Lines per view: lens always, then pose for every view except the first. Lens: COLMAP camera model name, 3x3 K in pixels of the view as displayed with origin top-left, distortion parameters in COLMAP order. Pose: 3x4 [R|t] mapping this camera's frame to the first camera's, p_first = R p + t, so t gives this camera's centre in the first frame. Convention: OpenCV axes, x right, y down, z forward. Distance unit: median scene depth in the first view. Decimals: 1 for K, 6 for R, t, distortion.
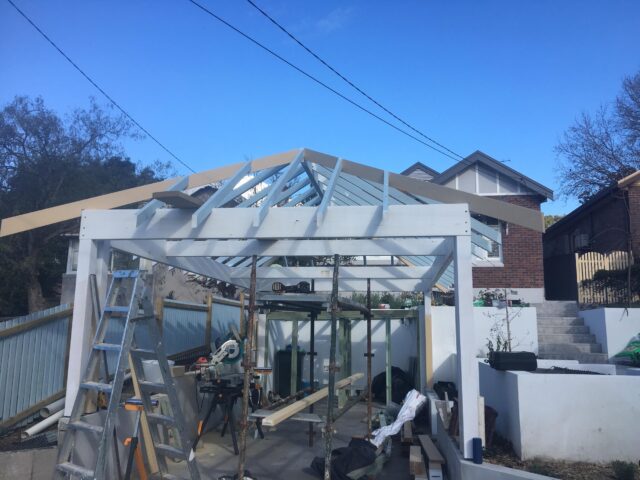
lens RADIAL K [[498.8, 0, 320.0], [0, 498.8, 240.0], [0, 0, 1]] dist [-0.011174, -0.008406]
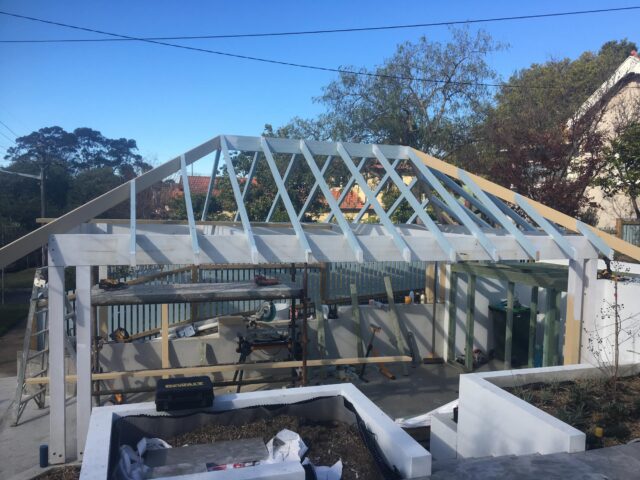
lens RADIAL K [[498.8, 0, 320.0], [0, 498.8, 240.0], [0, 0, 1]] dist [-0.011174, -0.008406]
pose [[0.456803, 0.058775, -0.887624, 0.338082], [0.136807, 0.981303, 0.135383, -0.028585], [0.878985, -0.183276, 0.440221, 0.238478]]
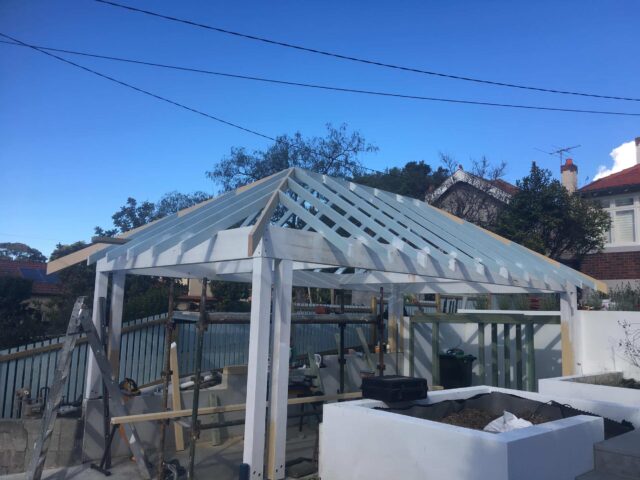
lens RADIAL K [[498.8, 0, 320.0], [0, 498.8, 240.0], [0, 0, 1]] dist [-0.011174, -0.008406]
pose [[0.773252, -0.076990, -0.629407, 0.231929], [0.088195, 0.996012, -0.013483, -0.004071], [0.627935, -0.045085, 0.776959, 0.069297]]
